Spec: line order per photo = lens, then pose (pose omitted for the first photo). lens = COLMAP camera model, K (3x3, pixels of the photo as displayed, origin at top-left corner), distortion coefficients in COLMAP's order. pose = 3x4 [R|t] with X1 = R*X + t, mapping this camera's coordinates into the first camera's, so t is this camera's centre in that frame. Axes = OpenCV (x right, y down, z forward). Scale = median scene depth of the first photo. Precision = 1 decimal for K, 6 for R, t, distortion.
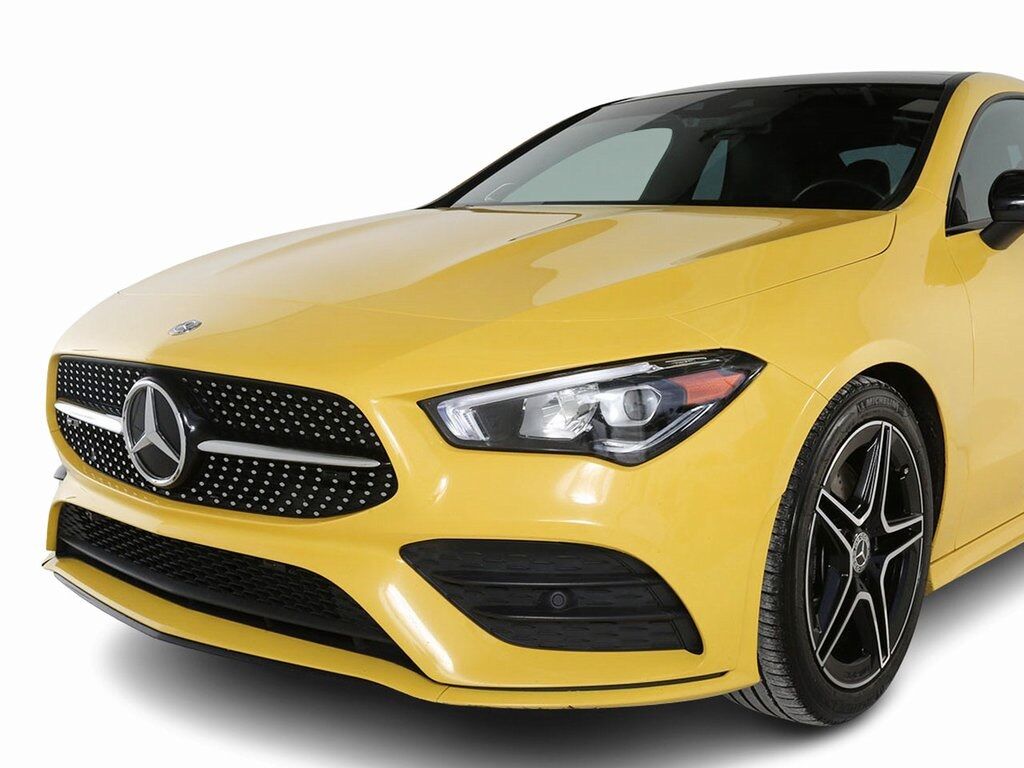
lens RADIAL K [[1005.0, 0, 512.0], [0, 1005.0, 384.0], [0, 0, 1]] dist [-0.000860, 0.003822]
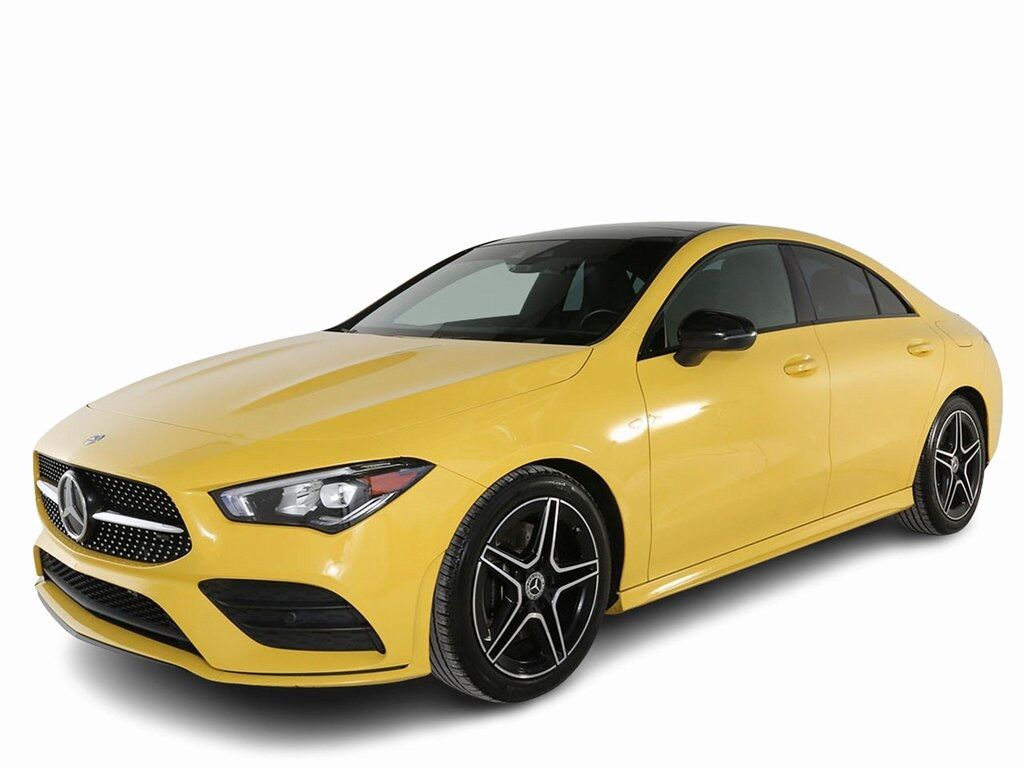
lens RADIAL K [[852.8, 0, 512.0], [0, 852.8, 384.0], [0, 0, 1]] dist [-0.010522, -0.009726]
pose [[0.997000, -0.008373, -0.076943, 0.467426], [0.005525, 0.999294, -0.037152, -0.095817], [0.077200, 0.036615, 0.996343, -0.306724]]
